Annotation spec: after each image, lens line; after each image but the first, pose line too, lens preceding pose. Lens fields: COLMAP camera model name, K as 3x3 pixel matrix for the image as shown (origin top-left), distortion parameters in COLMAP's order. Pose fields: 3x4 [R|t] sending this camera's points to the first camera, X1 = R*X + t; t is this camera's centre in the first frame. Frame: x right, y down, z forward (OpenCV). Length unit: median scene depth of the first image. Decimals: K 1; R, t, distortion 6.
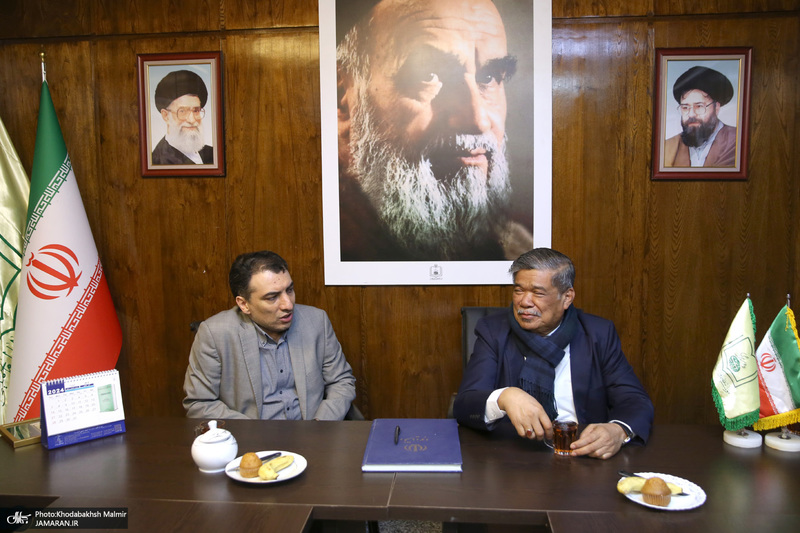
lens RADIAL K [[655.3, 0, 402.5], [0, 655.3, 272.4], [0, 0, 1]] dist [-0.100223, 0.094490]
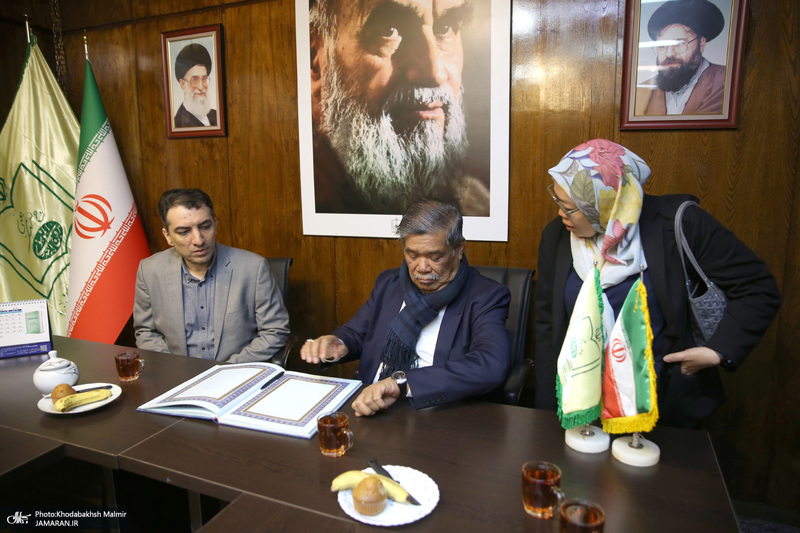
lens RADIAL K [[541.5, 0, 398.5], [0, 541.5, 264.6], [0, 0, 1]] dist [-0.113068, 0.082834]
pose [[0.956146, 0.051517, -0.288324, 0.306744], [-0.032044, 0.996900, 0.071859, -0.000434], [0.291132, -0.059468, 0.954833, 0.192698]]
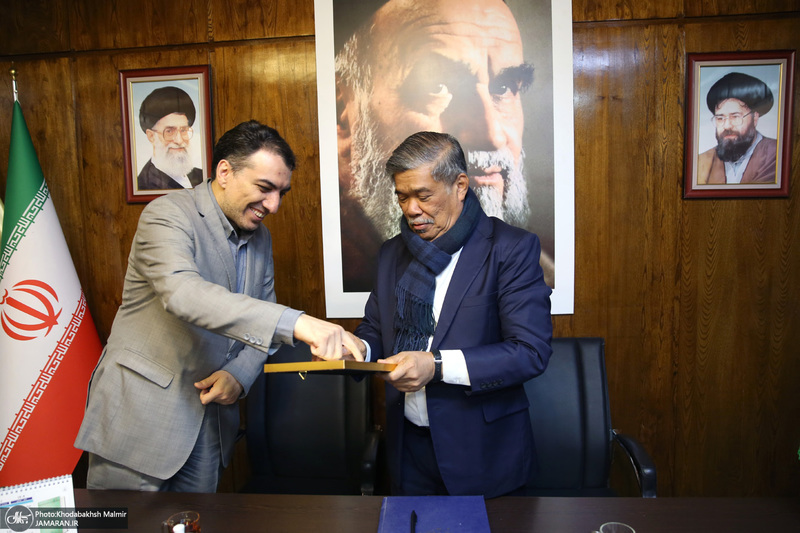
lens RADIAL K [[591.4, 0, 401.1], [0, 591.4, 280.1], [0, 0, 1]] dist [-0.113785, 0.084689]
pose [[0.999872, -0.015397, -0.004433, -0.010150], [0.015431, 0.999851, 0.007687, -0.040140], [0.004314, -0.007754, 0.999961, 0.180722]]
